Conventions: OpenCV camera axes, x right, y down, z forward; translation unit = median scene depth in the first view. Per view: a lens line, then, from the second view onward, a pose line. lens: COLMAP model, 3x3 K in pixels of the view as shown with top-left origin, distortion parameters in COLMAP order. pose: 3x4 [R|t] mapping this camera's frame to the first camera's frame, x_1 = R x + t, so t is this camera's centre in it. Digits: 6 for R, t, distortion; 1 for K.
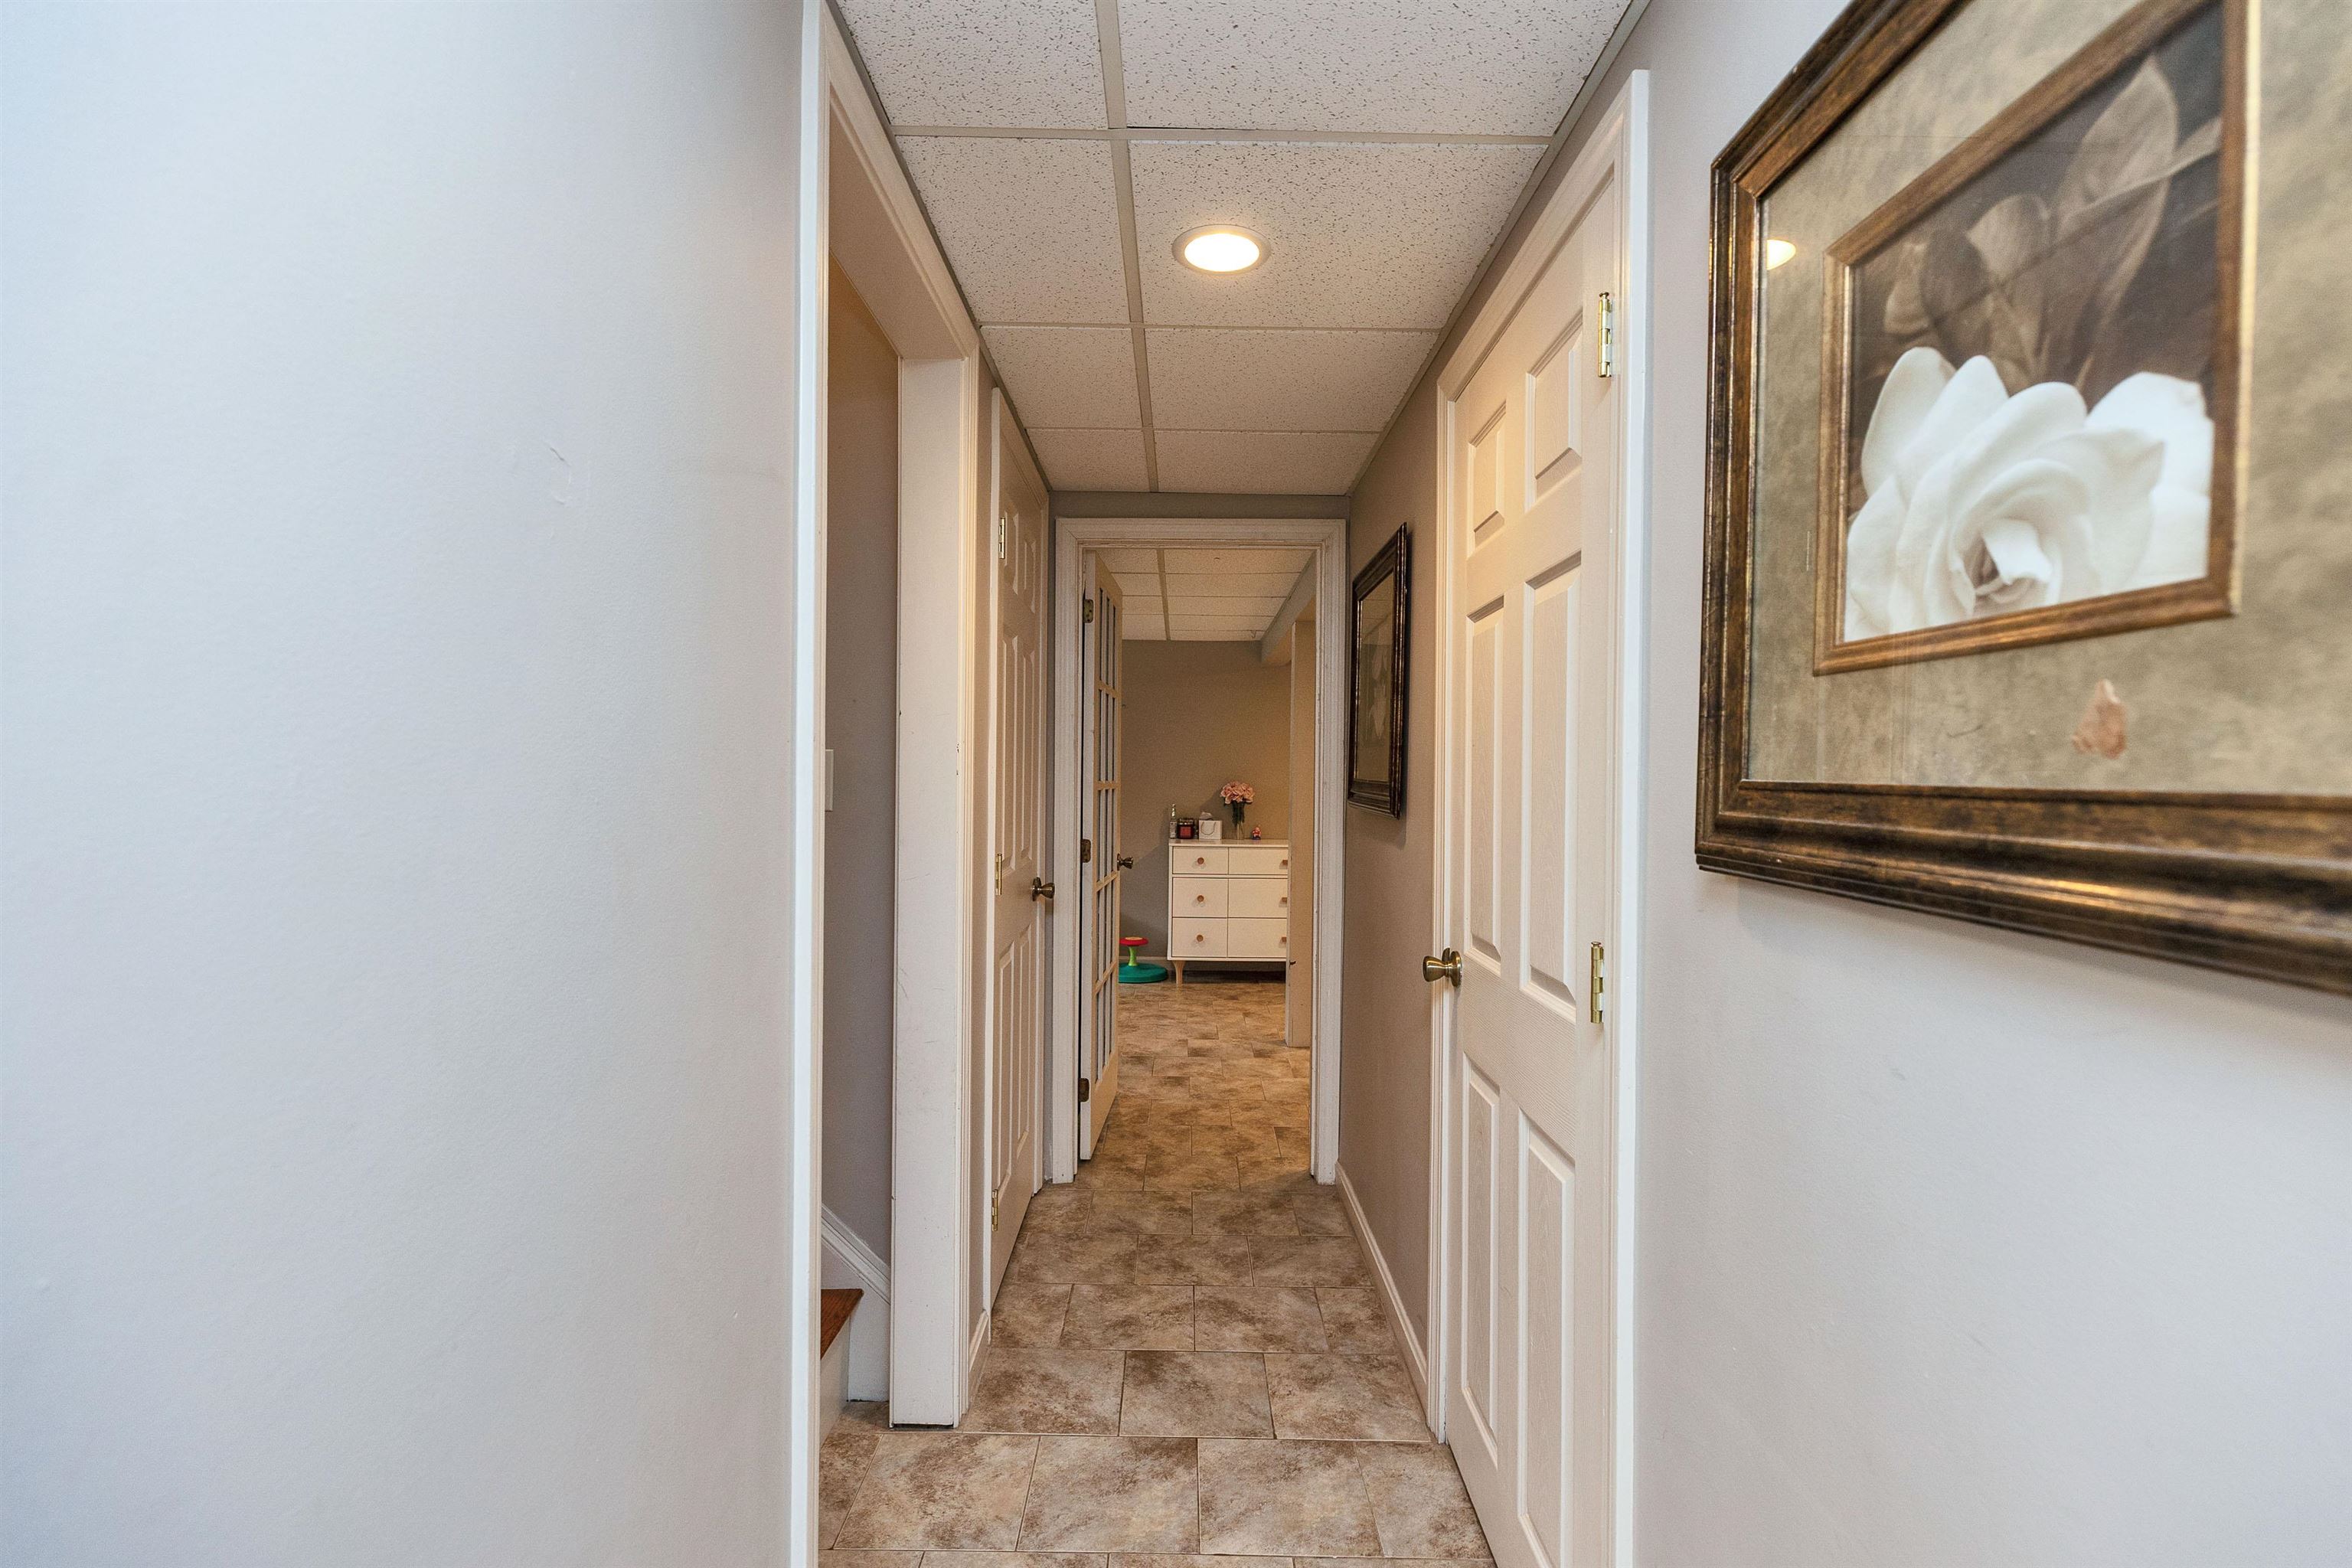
lens RADIAL K [[1047.5, 0, 1176.1], [0, 1047.5, 782.7], [0, 0, 1]] dist [-0.001575, -0.000010]
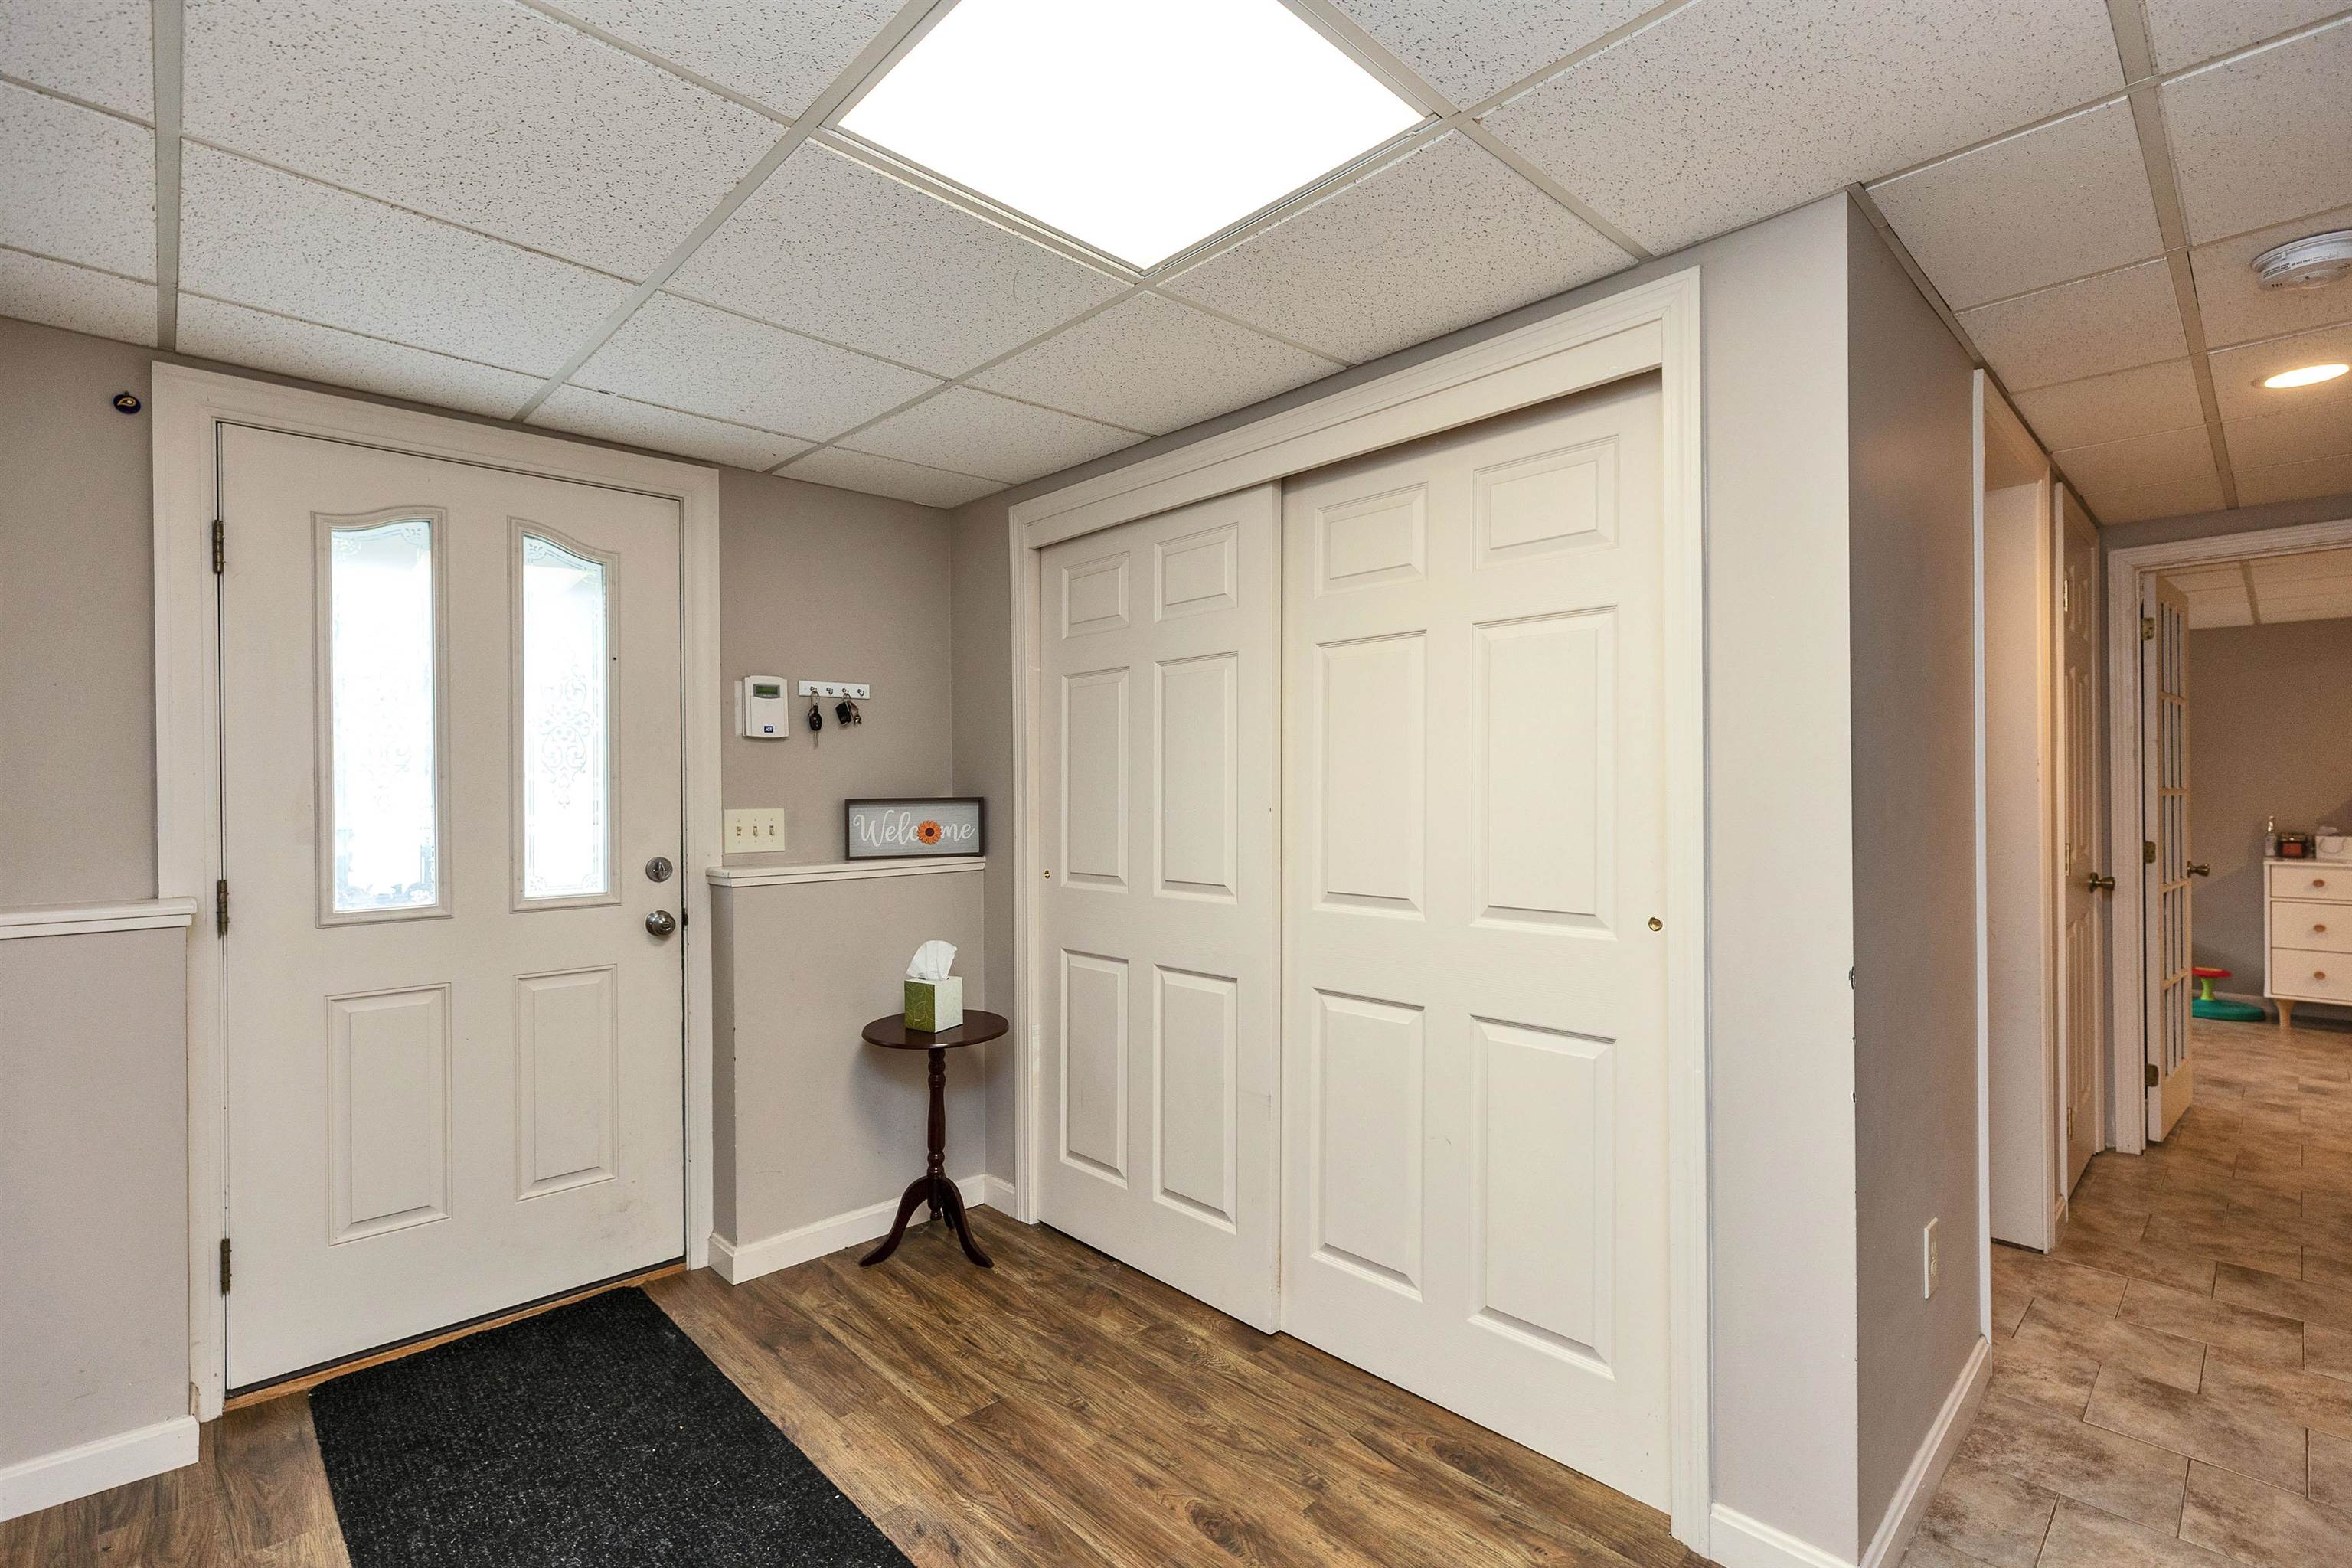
lens RADIAL K [[1047.5, 0, 1167.7], [0, 1047.5, 789.4], [0, 0, 1]] dist [-0.001575, -0.000010]
pose [[0.684669, -0.016413, -0.728669, 0.007263], [0.008101, 0.999856, -0.014909, 0.009256], [0.728809, 0.004305, 0.684704, -0.486903]]
